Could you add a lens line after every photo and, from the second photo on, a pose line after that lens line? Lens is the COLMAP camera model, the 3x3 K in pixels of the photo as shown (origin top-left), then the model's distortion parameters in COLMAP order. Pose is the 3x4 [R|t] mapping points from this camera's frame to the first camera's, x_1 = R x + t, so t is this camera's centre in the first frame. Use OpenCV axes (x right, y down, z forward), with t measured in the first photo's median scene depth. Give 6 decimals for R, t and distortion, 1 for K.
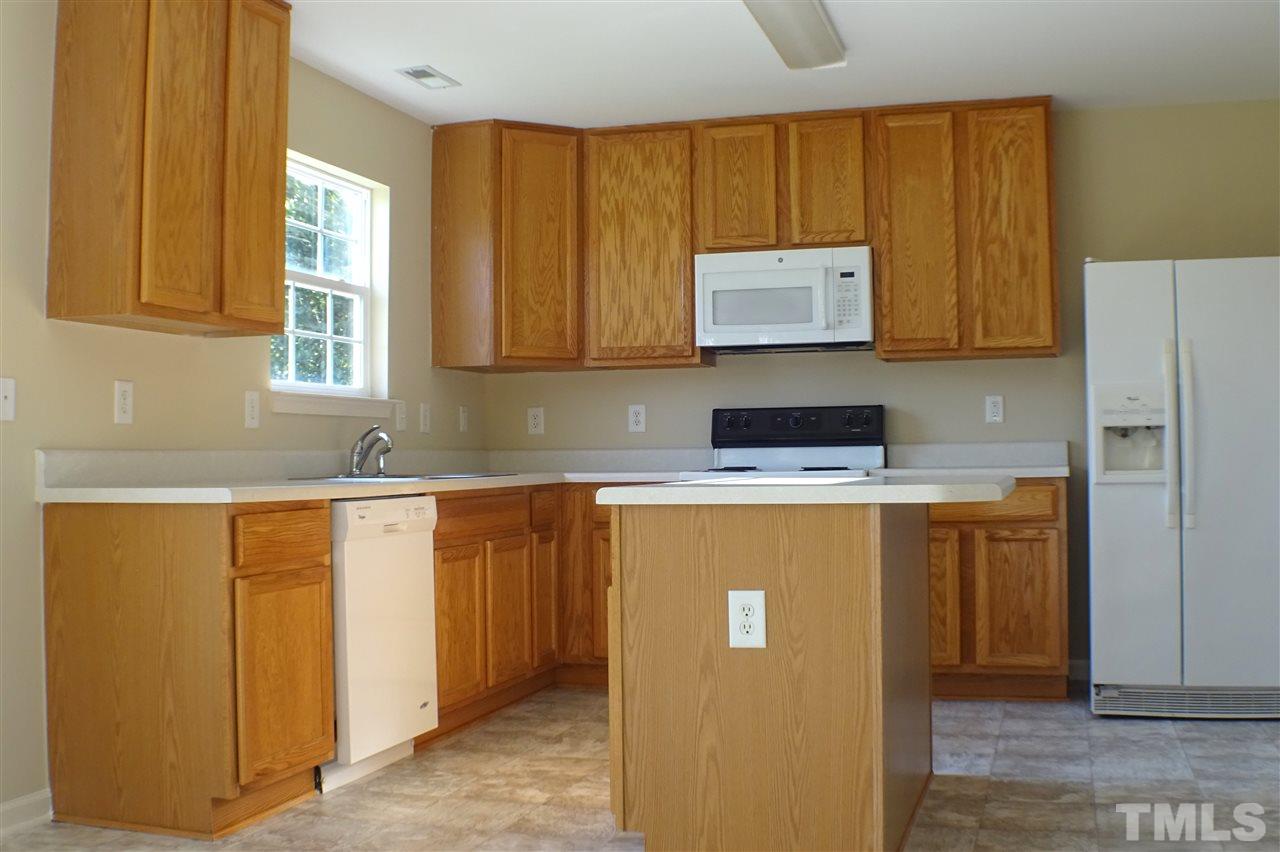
lens RADIAL K [[1377.2, 0, 664.6], [0, 1377.2, 385.3], [0, 0, 1]] dist [-0.157279, 0.007598]
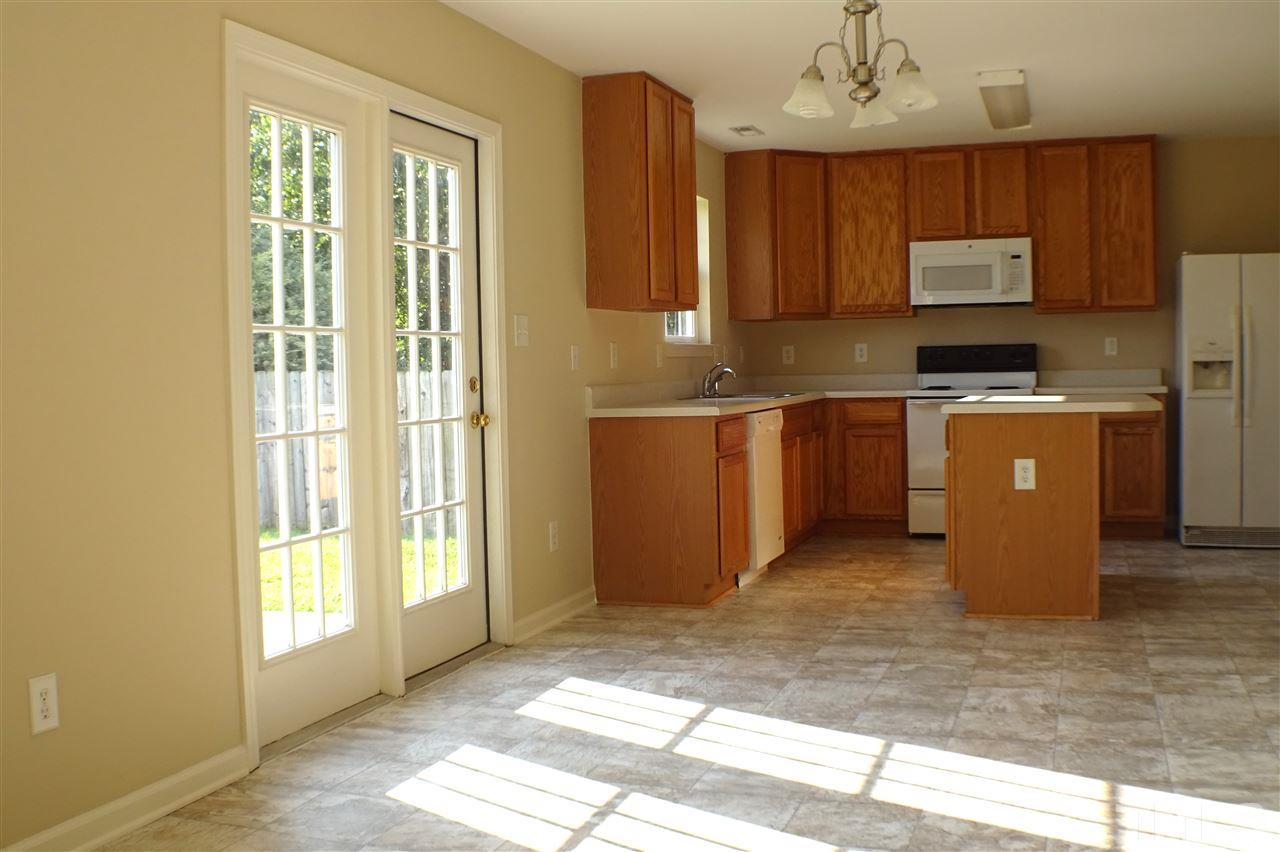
lens RADIAL K [[1295.0, 0, 640.0], [0, 1295.0, 426.0], [0, 0, 1]] dist [-0.156158, 0.011315]
pose [[0.998513, -0.008665, -0.053824, -0.200091], [0.013927, 0.995072, 0.098170, -0.039537], [0.052708, -0.098773, 0.993713, -0.406783]]
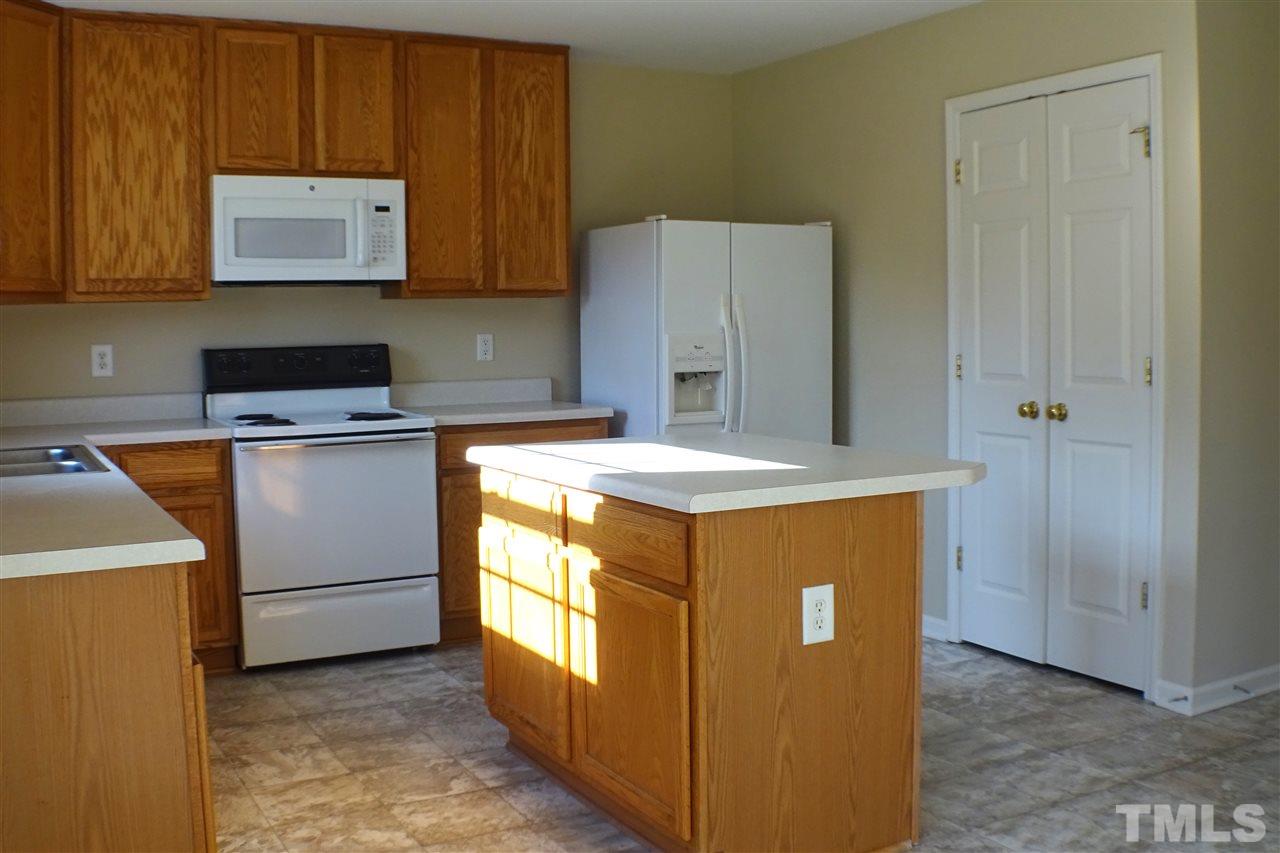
lens RADIAL K [[1295.0, 0, 640.0], [0, 1295.0, 426.5], [0, 0, 1]] dist [-0.156158, 0.011315]
pose [[0.712215, -0.055852, 0.699736, -0.365081], [-0.029913, 0.993509, 0.109747, -0.034008], [-0.701324, -0.099095, 0.705922, 0.240526]]
